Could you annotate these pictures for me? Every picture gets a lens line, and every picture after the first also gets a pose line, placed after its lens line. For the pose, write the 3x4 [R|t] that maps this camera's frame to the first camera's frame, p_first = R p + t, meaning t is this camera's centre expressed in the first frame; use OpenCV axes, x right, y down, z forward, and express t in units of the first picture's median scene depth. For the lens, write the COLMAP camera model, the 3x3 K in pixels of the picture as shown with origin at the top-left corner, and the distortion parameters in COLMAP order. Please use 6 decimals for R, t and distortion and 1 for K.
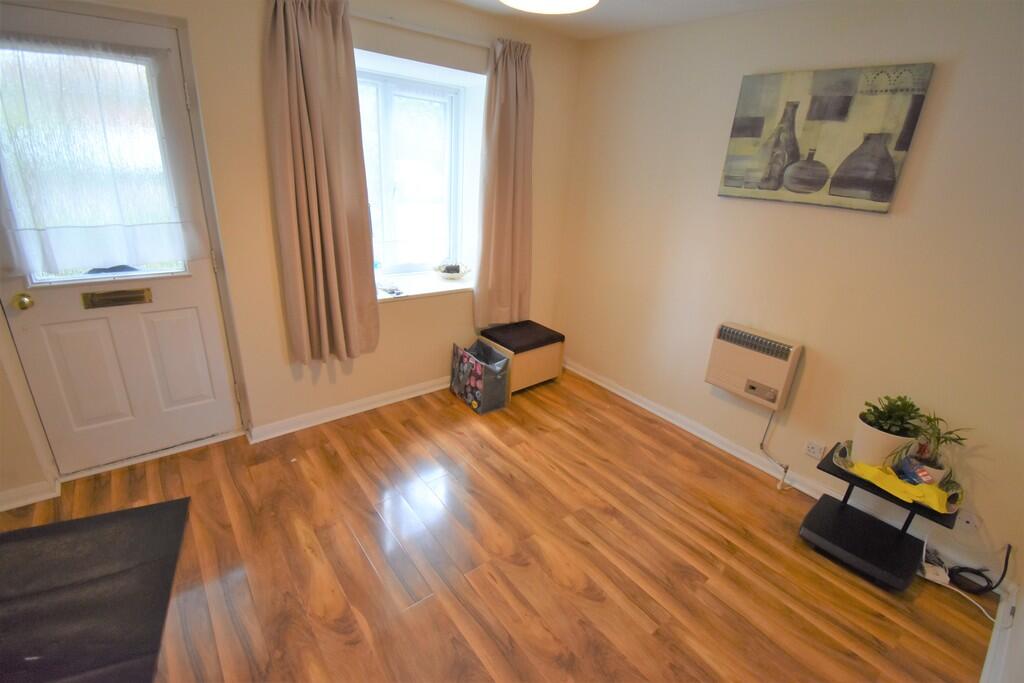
lens RADIAL K [[462.2, 0, 520.5], [0, 462.2, 338.5], [0, 0, 1]] dist [-0.005775, -0.001653]
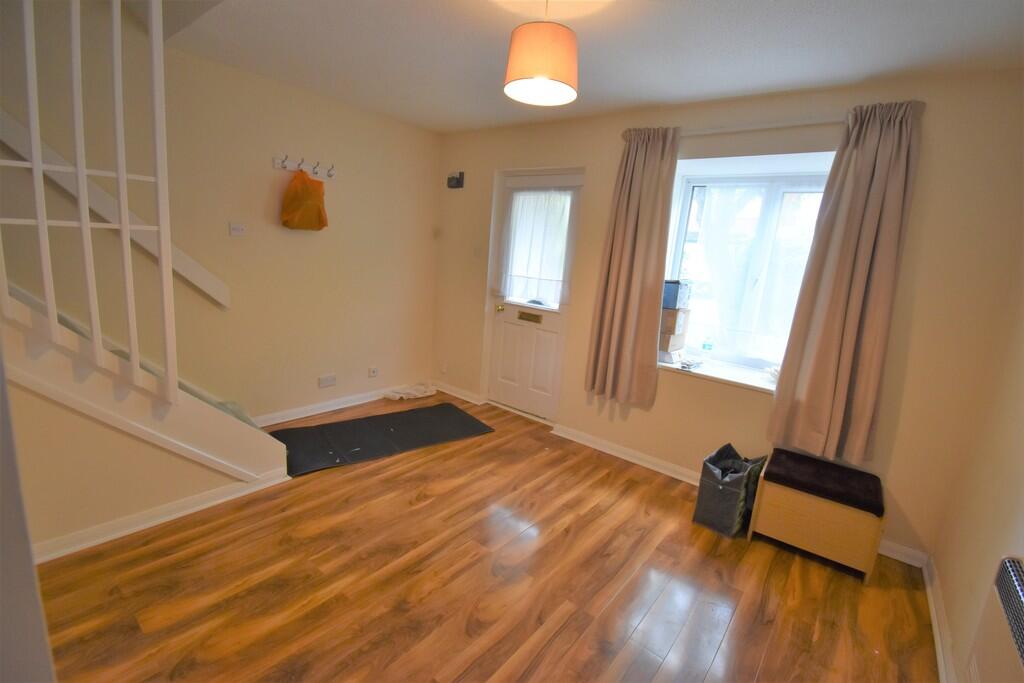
lens RADIAL K [[462.2, 0, 519.3], [0, 462.2, 342.0], [0, 0, 1]] dist [-0.005775, -0.001653]
pose [[0.205971, 0.134699, -0.969243, 0.873169], [-0.415678, 0.908720, 0.037953, -0.047660], [0.885882, 0.395076, 0.243161, 0.529107]]
